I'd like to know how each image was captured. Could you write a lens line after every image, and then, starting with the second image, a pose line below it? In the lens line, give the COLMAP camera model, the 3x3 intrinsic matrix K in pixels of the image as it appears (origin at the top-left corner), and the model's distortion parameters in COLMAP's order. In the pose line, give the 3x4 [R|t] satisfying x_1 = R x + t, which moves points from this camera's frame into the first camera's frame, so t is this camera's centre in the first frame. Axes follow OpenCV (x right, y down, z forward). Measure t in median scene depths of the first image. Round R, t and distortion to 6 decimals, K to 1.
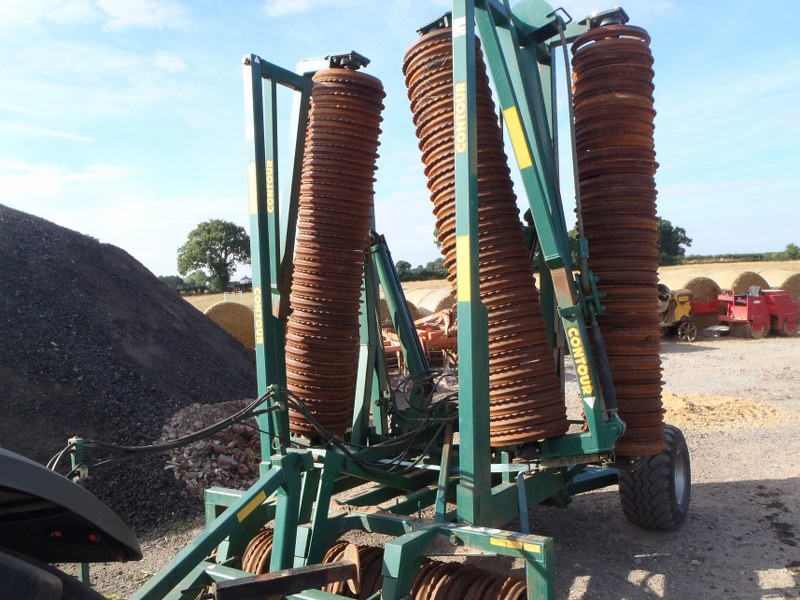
lens RADIAL K [[646.6, 0, 401.3], [0, 646.6, 293.9], [0, 0, 1]] dist [-0.048602, 0.009471]
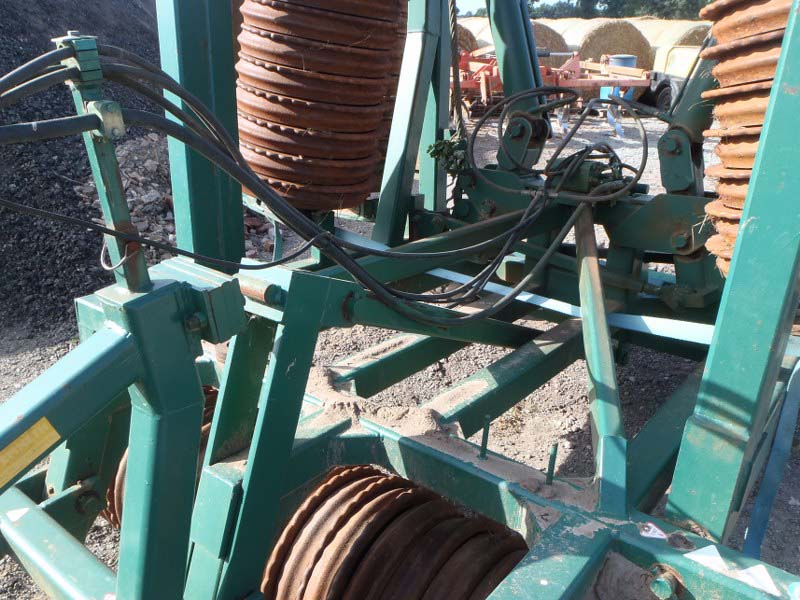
lens RADIAL K [[646.6, 0, 401.3], [0, 646.6, 293.9], [0, 0, 1]] dist [-0.048602, 0.009471]
pose [[0.995246, 0.091884, -0.032293, -0.035623], [-0.073731, 0.927455, 0.366593, 0.092276], [0.063634, -0.362469, 0.929821, 0.500092]]
